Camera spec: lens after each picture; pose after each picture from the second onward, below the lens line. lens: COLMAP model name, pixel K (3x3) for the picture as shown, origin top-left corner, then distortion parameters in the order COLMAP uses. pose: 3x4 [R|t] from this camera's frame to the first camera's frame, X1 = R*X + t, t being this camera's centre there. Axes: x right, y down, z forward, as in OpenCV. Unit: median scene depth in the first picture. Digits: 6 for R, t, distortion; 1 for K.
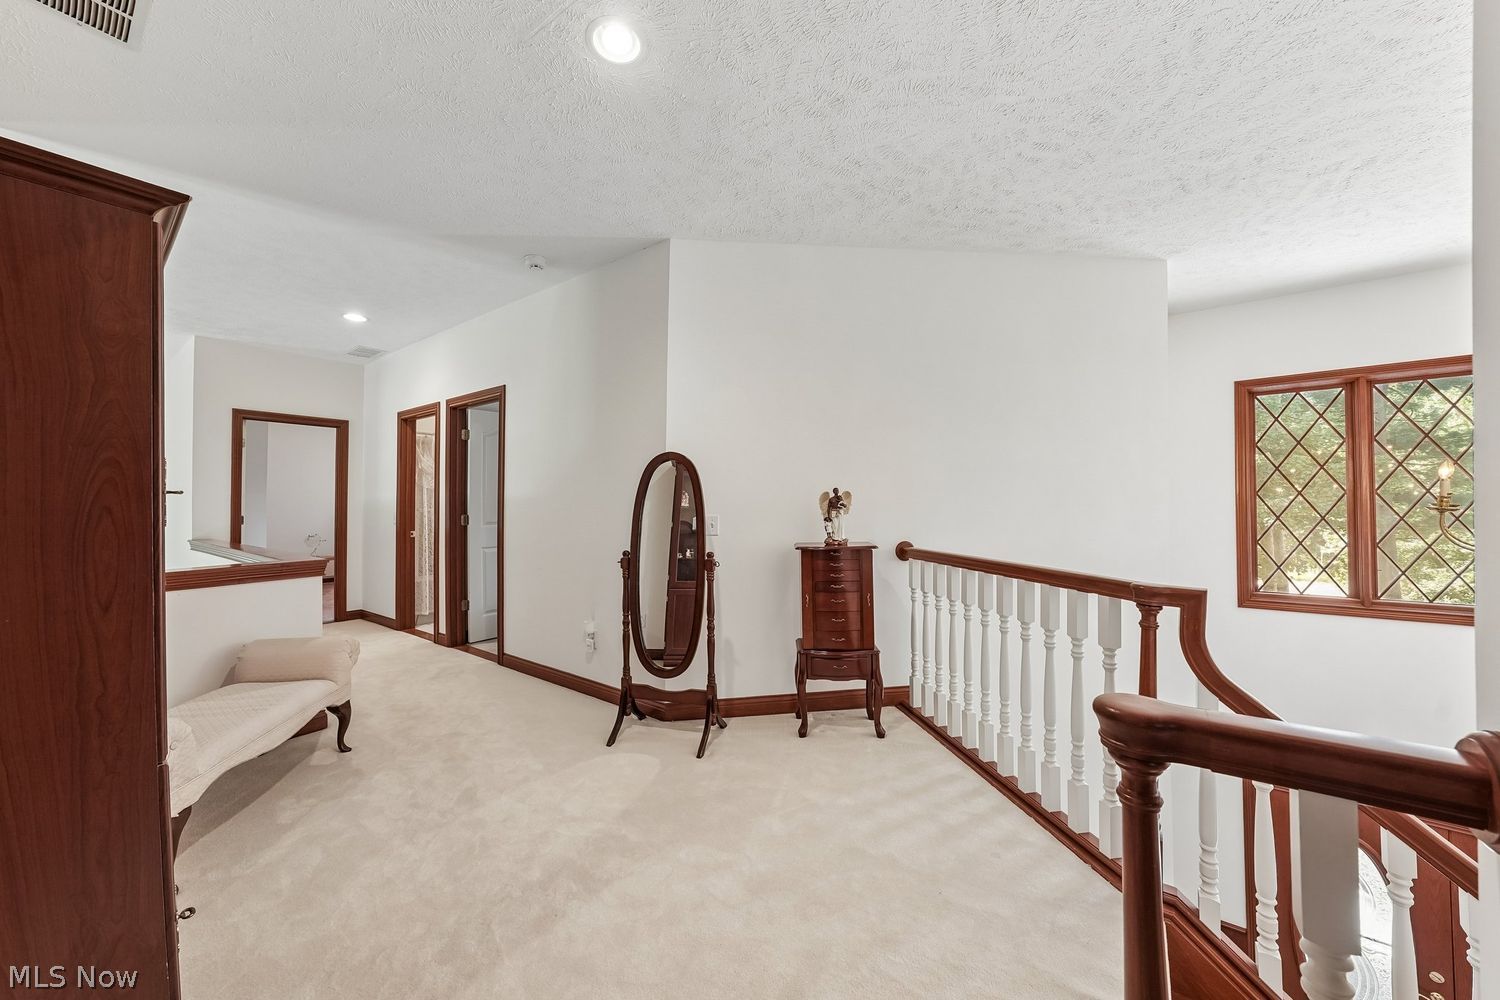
lens RADIAL K [[535.0, 0, 750.9], [0, 535.0, 507.9], [0, 0, 1]] dist [-0.000221, 0.000158]
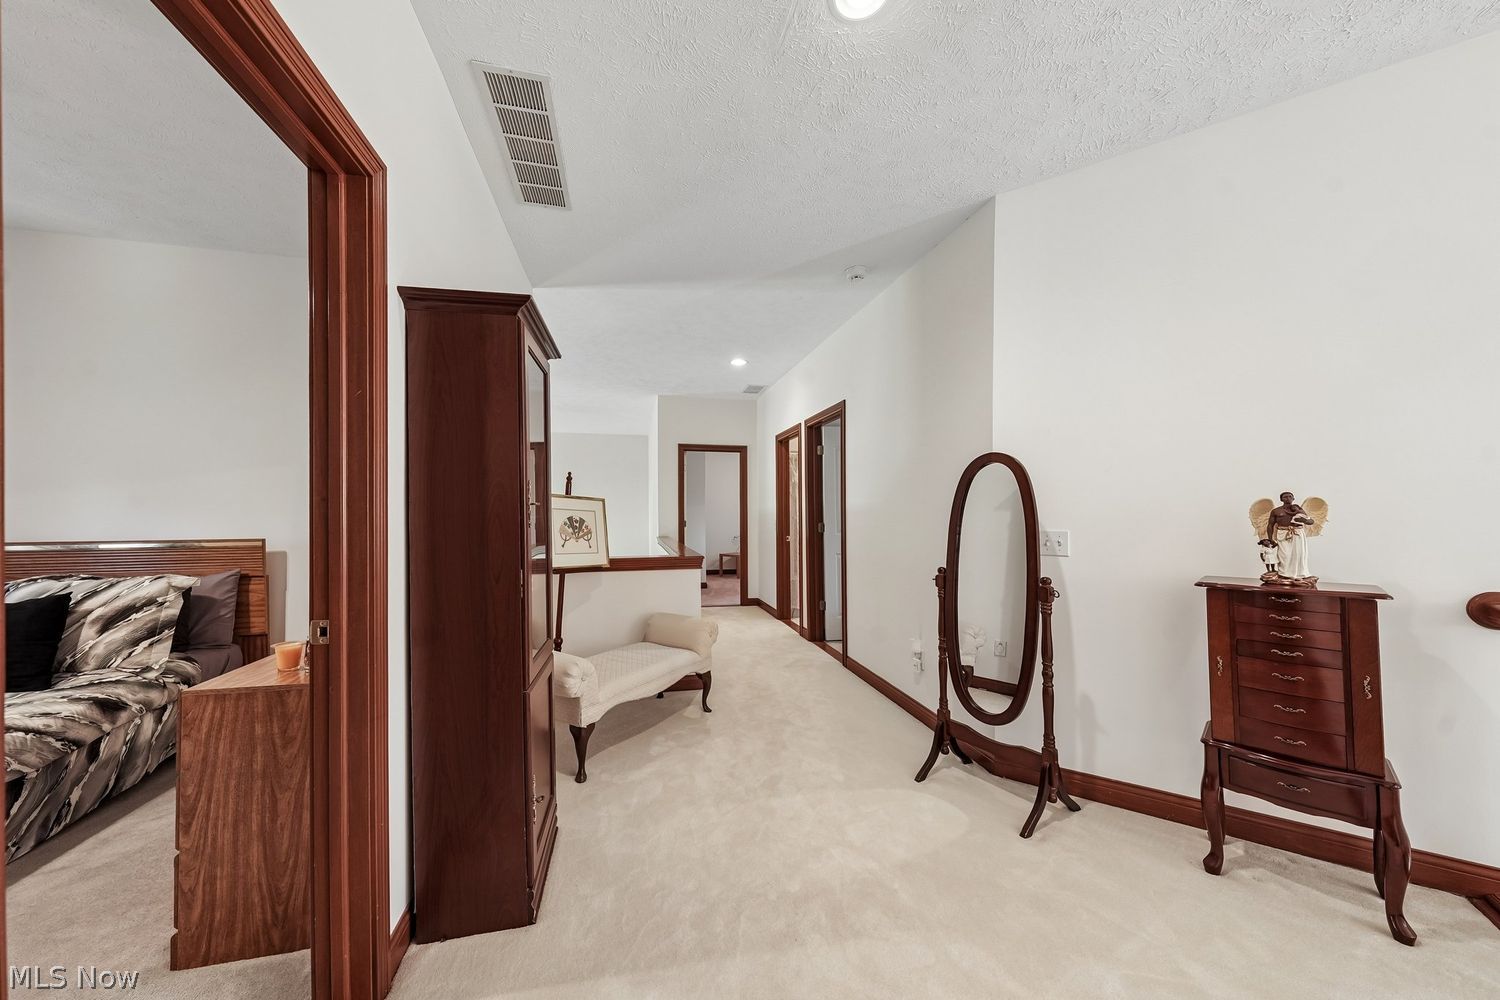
lens RADIAL K [[532.9, 0, 745.6], [0, 532.9, 514.4], [0, 0, 1]] dist [0.019768, -0.003152]
pose [[0.733074, 0.008805, -0.680092, 0.128779], [-0.011251, 0.999936, 0.000818, -0.005545], [0.680056, 0.007053, 0.733126, 0.122558]]
